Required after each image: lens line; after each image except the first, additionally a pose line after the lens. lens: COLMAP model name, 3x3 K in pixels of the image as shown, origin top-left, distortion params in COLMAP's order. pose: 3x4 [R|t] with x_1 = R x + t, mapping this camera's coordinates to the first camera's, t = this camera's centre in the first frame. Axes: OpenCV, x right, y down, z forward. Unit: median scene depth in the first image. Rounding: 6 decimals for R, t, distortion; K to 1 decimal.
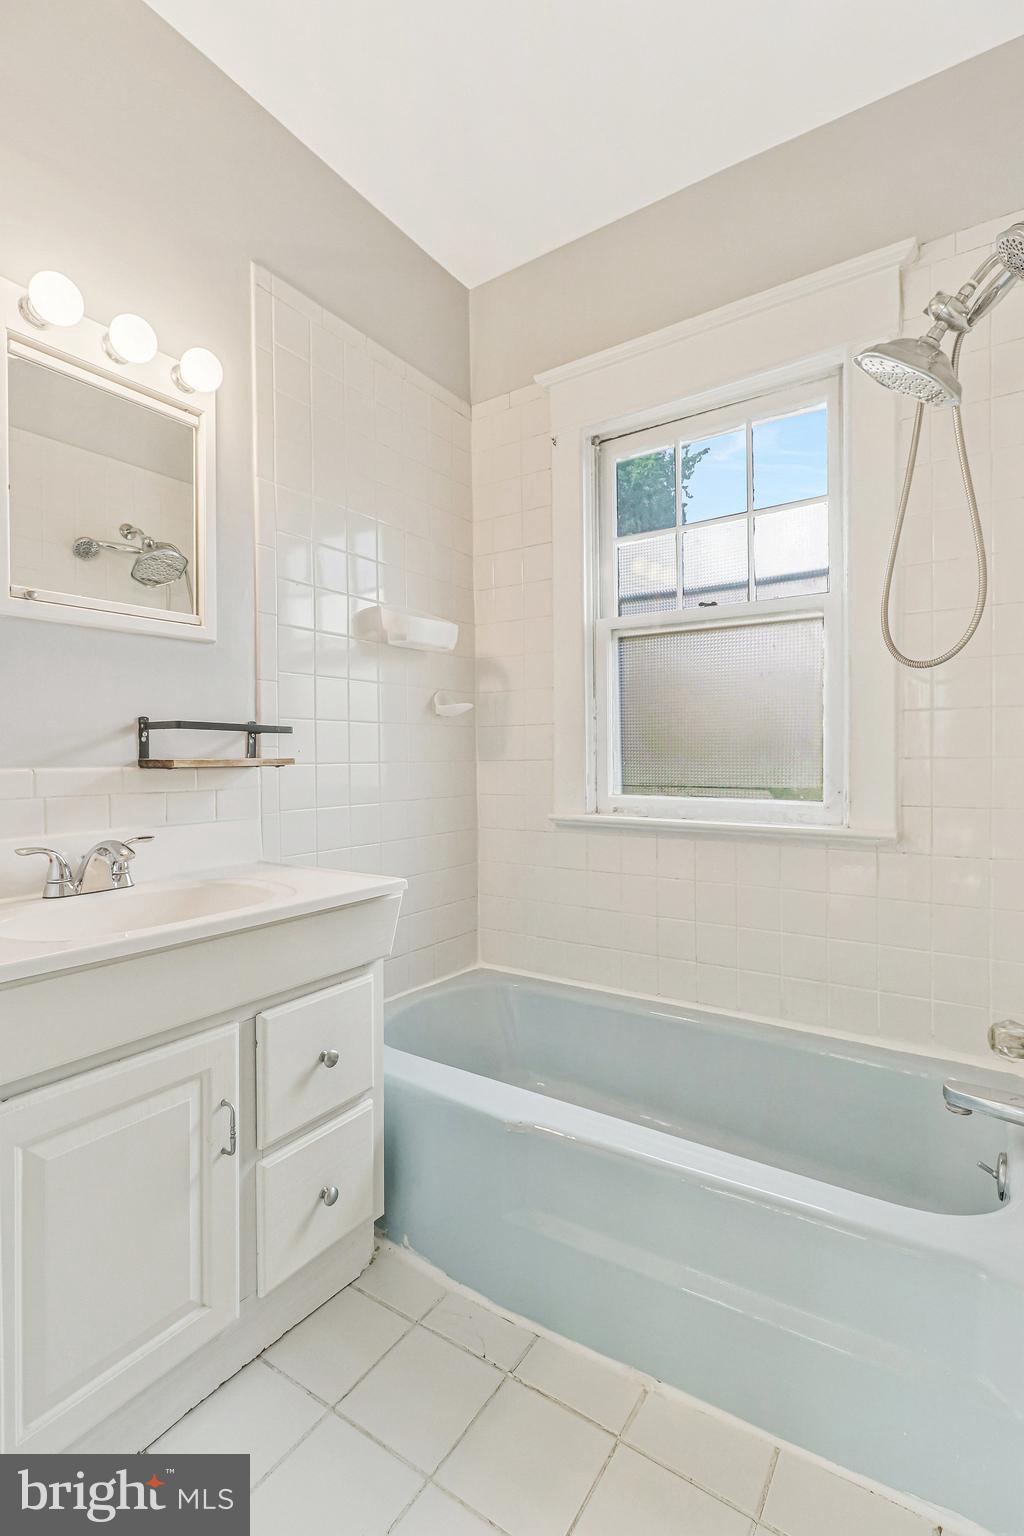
lens RADIAL K [[713.9, 0, 512.0], [0, 713.9, 768.0], [0, 0, 1]] dist [0.003525, 0.000207]
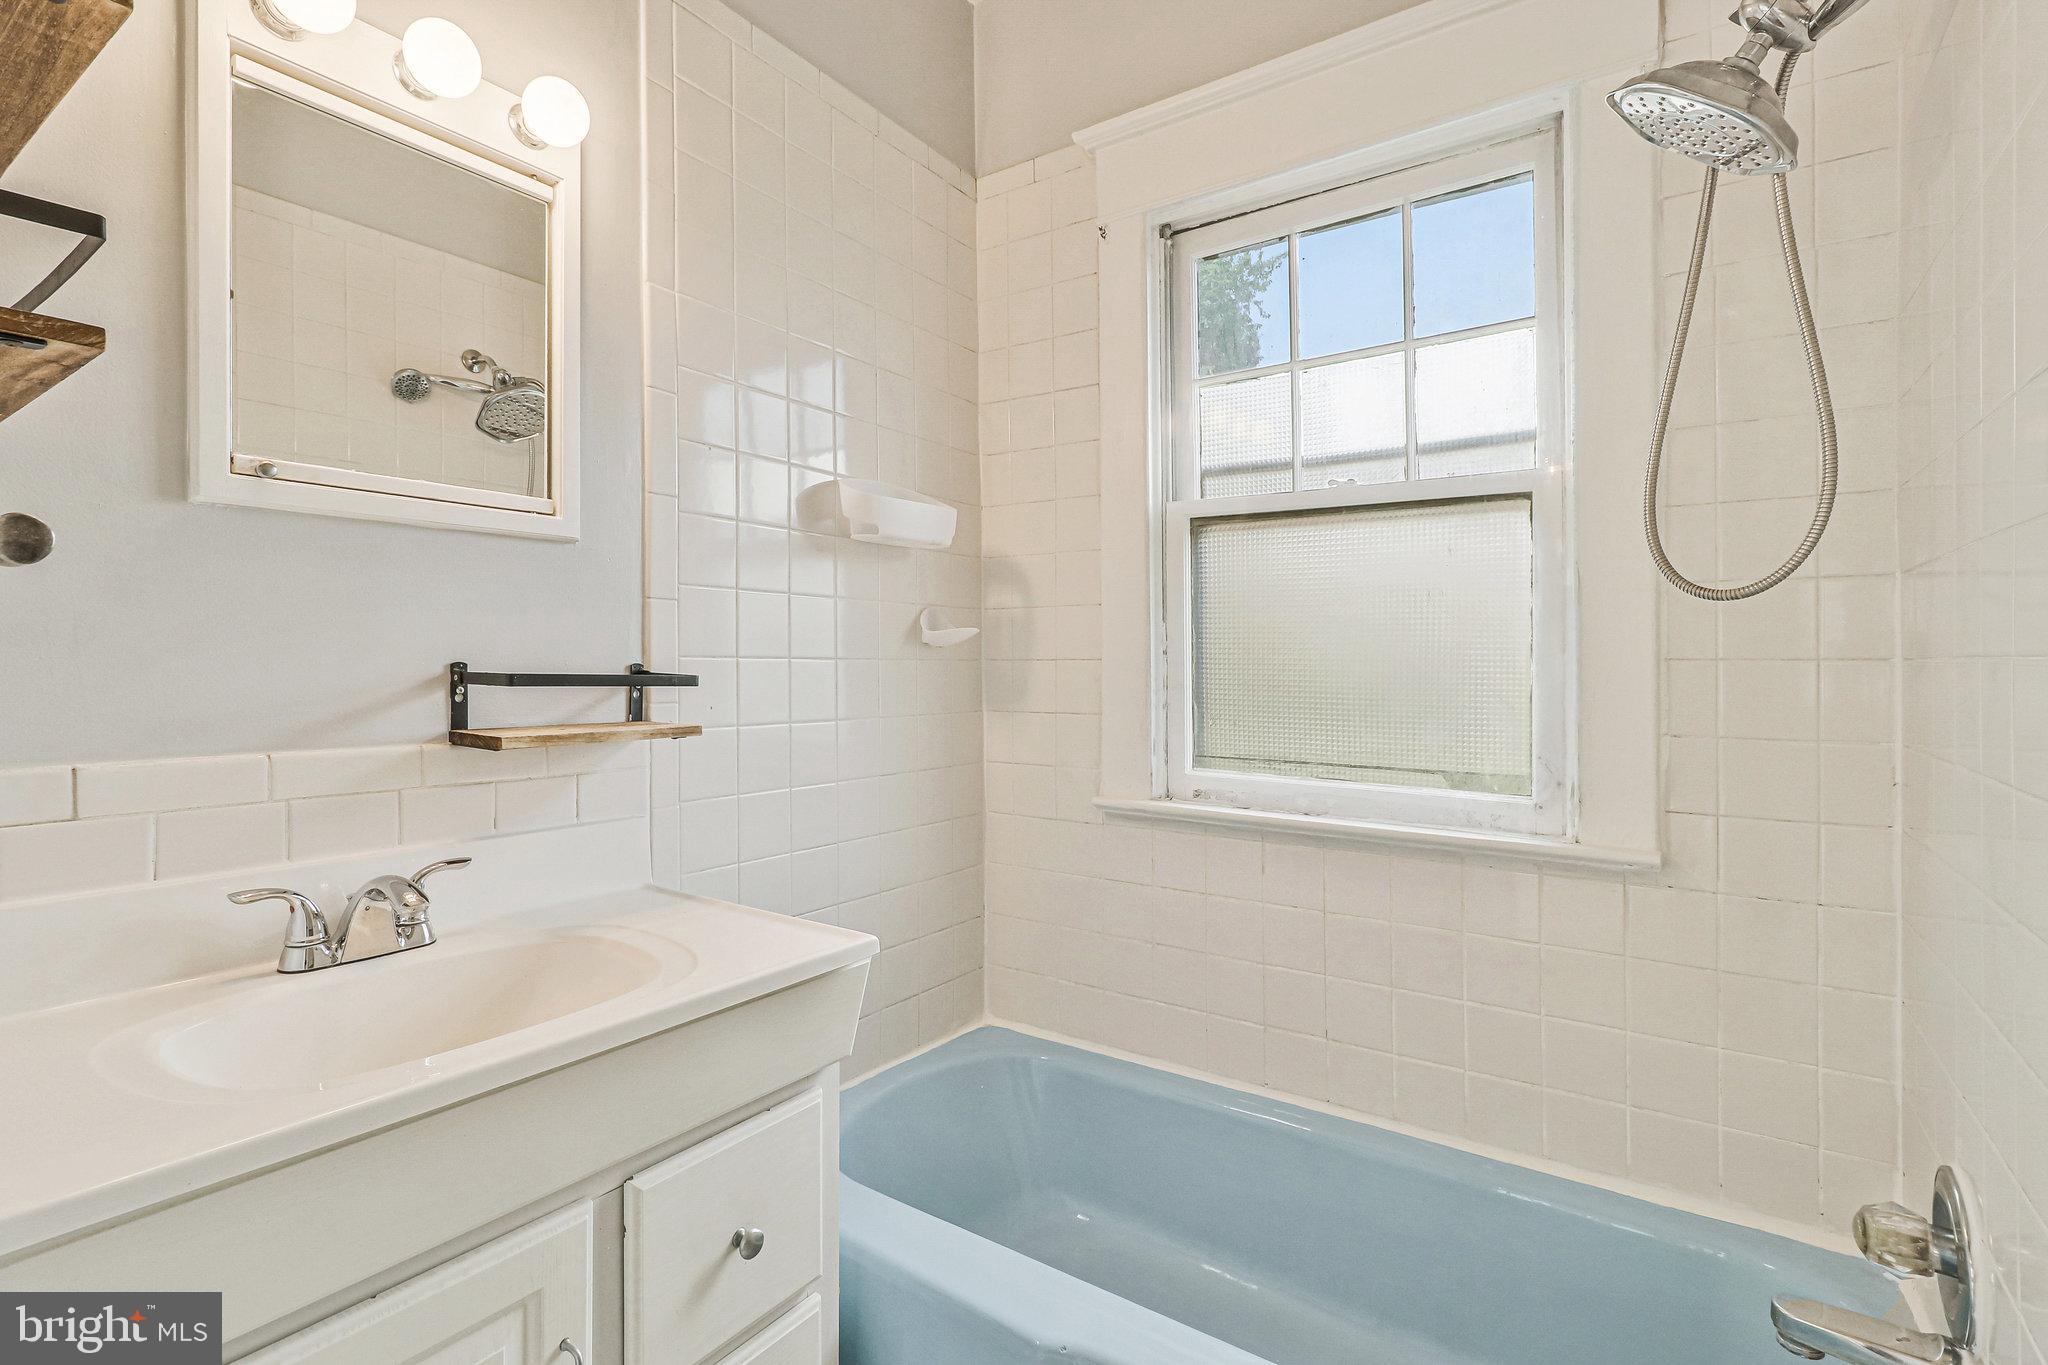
lens RADIAL K [[951.9, 0, 1025.9], [0, 951.9, 674.8], [0, 0, 1]] dist [0.003525, 0.000207]
pose [[0.999959, 0.003893, 0.008137, -0.022615], [-0.003892, 0.999992, -0.000132, -0.058282], [-0.008137, 0.000100, 0.999967, 0.148238]]
